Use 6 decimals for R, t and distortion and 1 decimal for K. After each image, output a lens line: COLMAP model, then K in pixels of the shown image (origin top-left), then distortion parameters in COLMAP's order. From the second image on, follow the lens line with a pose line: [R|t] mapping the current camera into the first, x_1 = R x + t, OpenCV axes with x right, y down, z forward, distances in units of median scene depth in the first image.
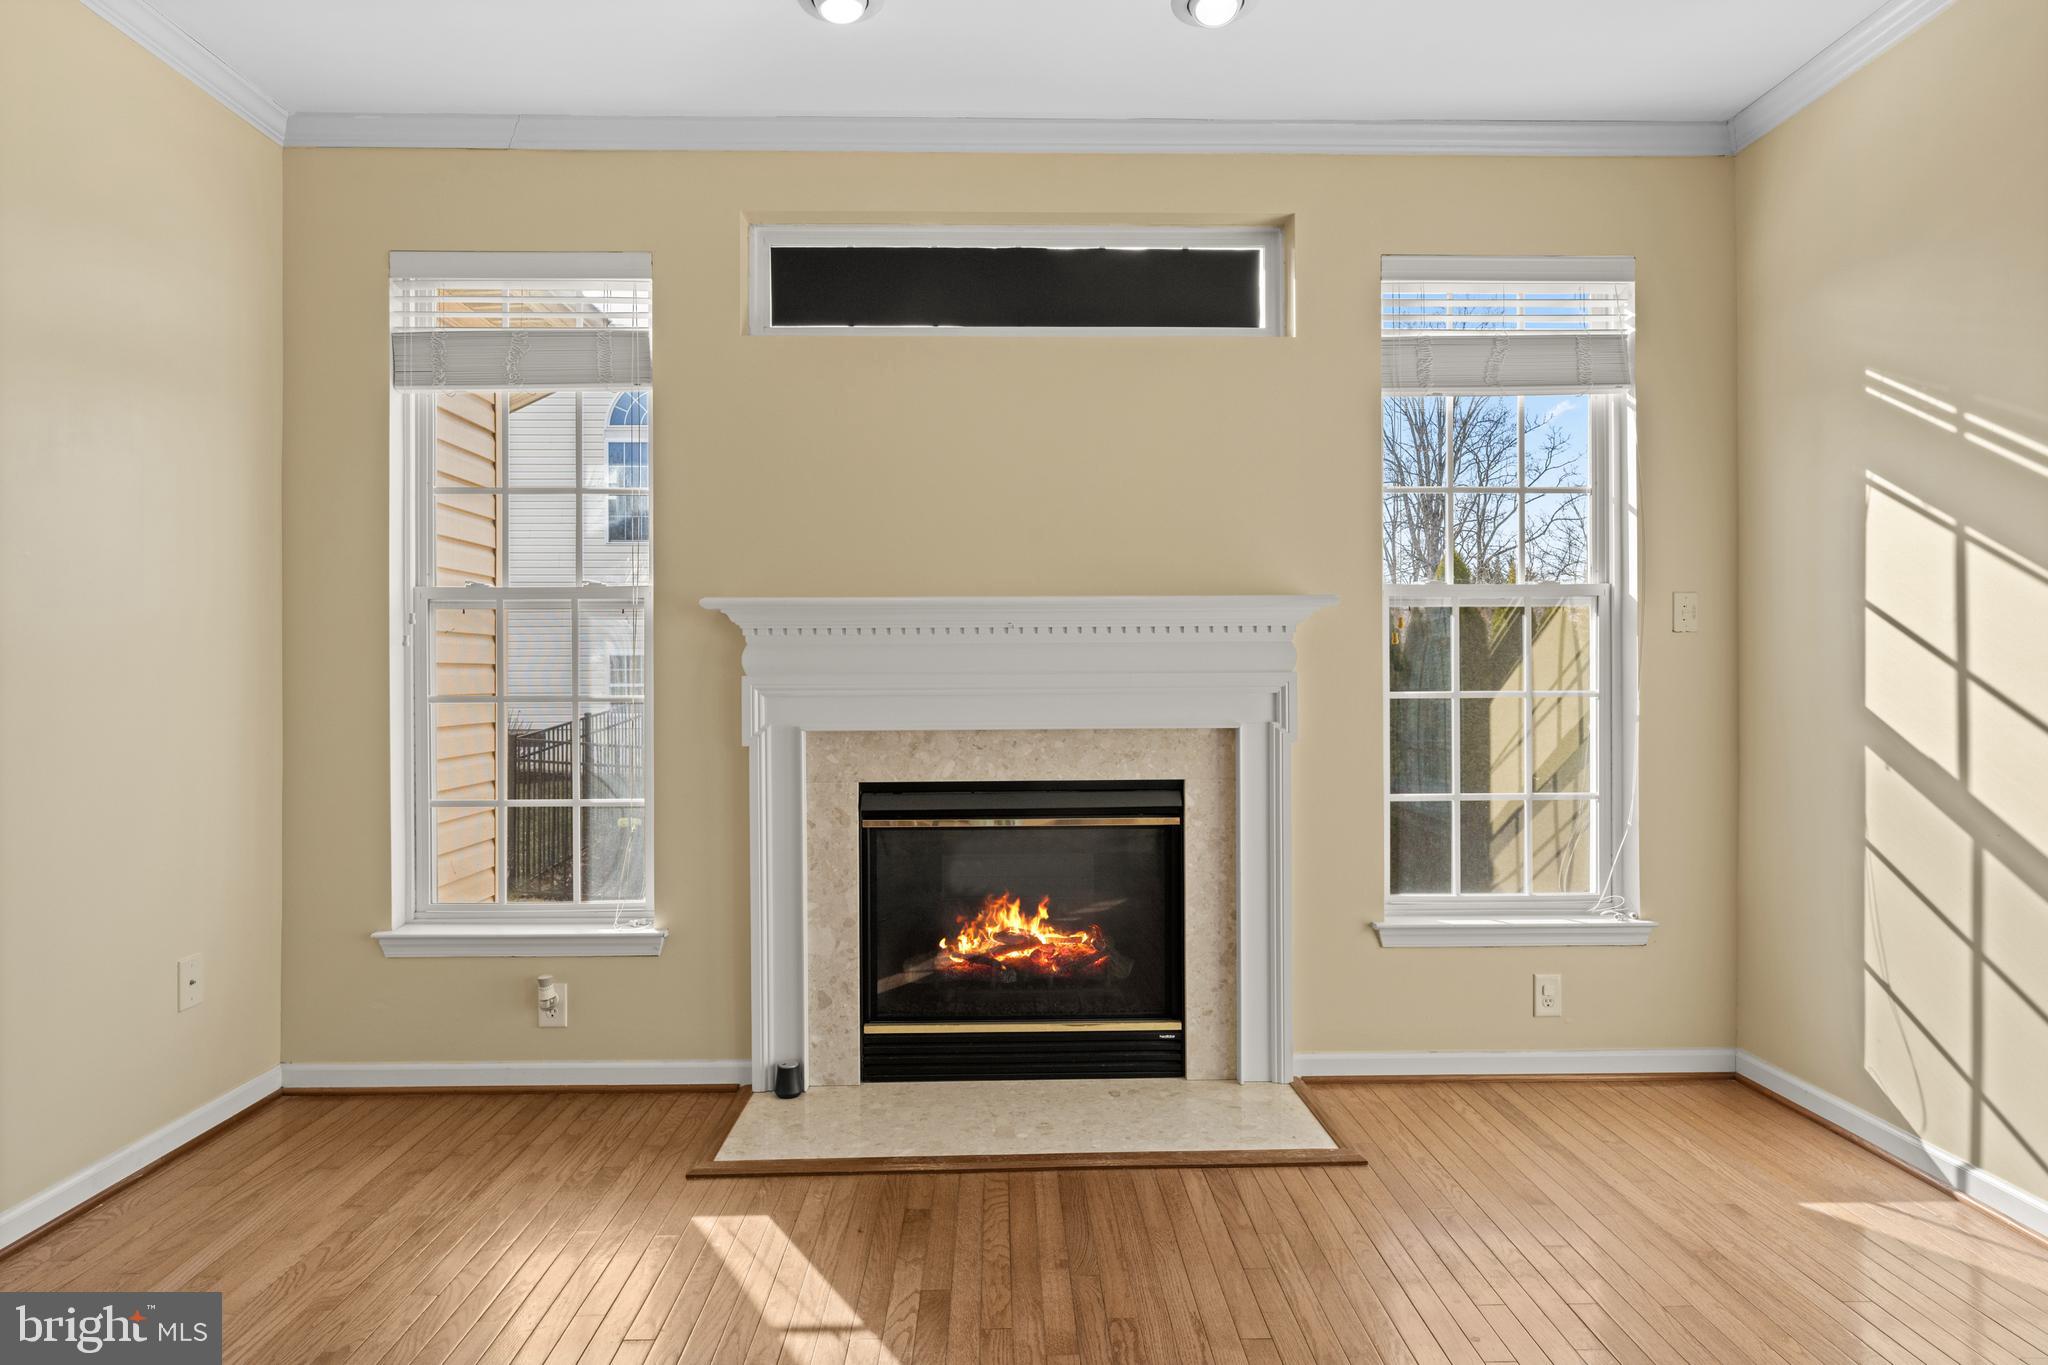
lens RADIAL K [[1090.8, 0, 1016.8], [0, 1090.8, 685.9], [0, 0, 1]] dist [-0.006243, 0.000580]
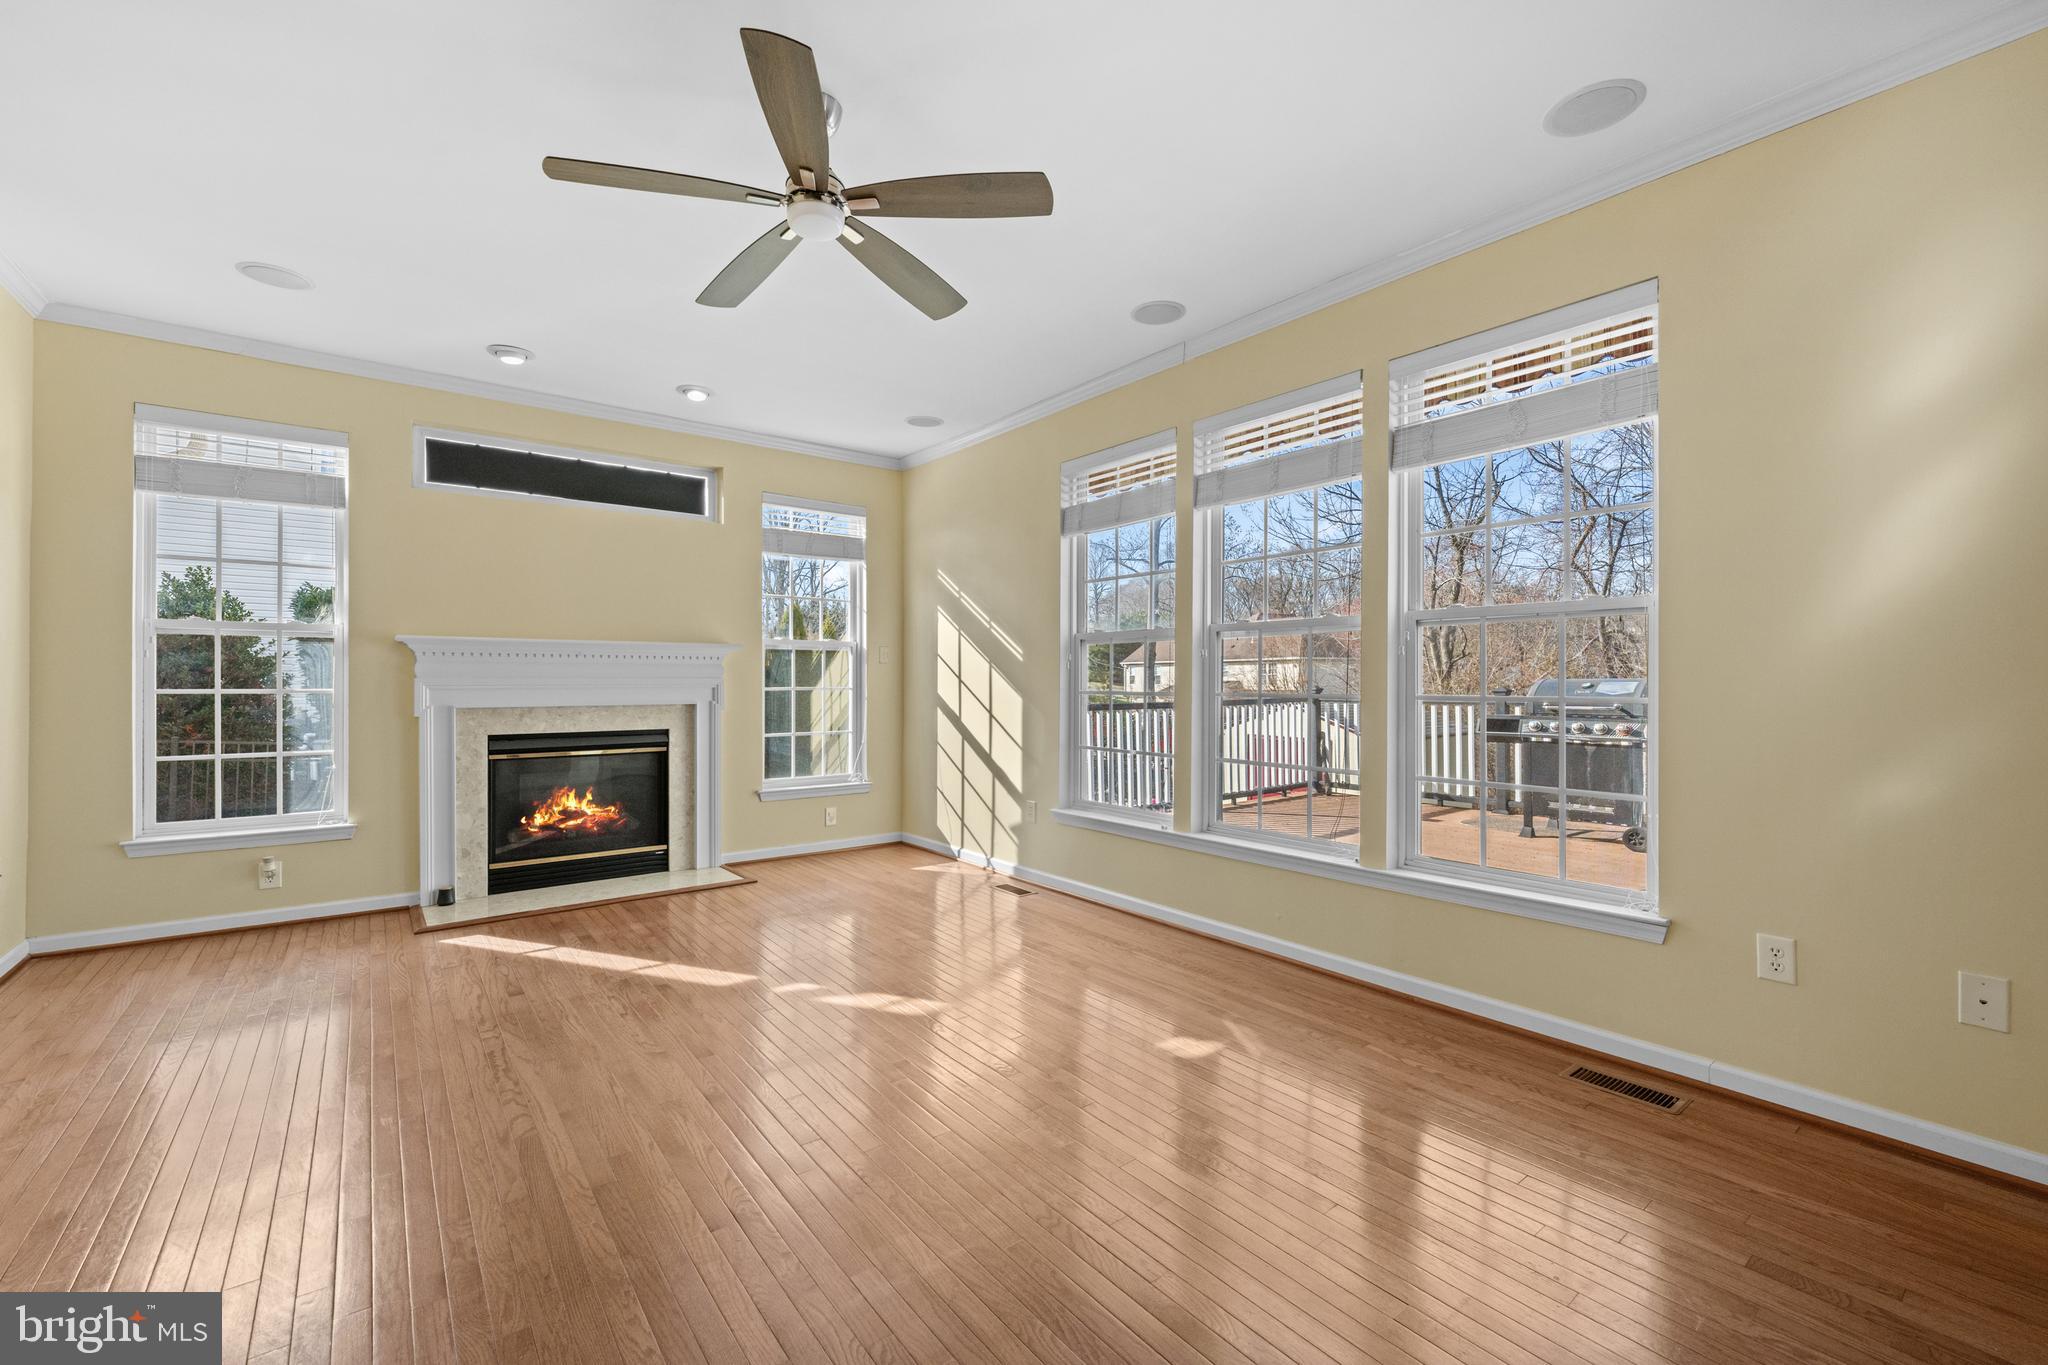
lens RADIAL K [[839.1, 0, 1019.6], [0, 839.1, 683.8], [0, 0, 1]] dist [-0.000876, -0.000757]
pose [[0.800230, 0.003562, 0.599682, -0.276687], [-0.002935, 0.999994, -0.002024, 0.000549], [-0.599685, -0.000140, 0.800236, -0.702100]]
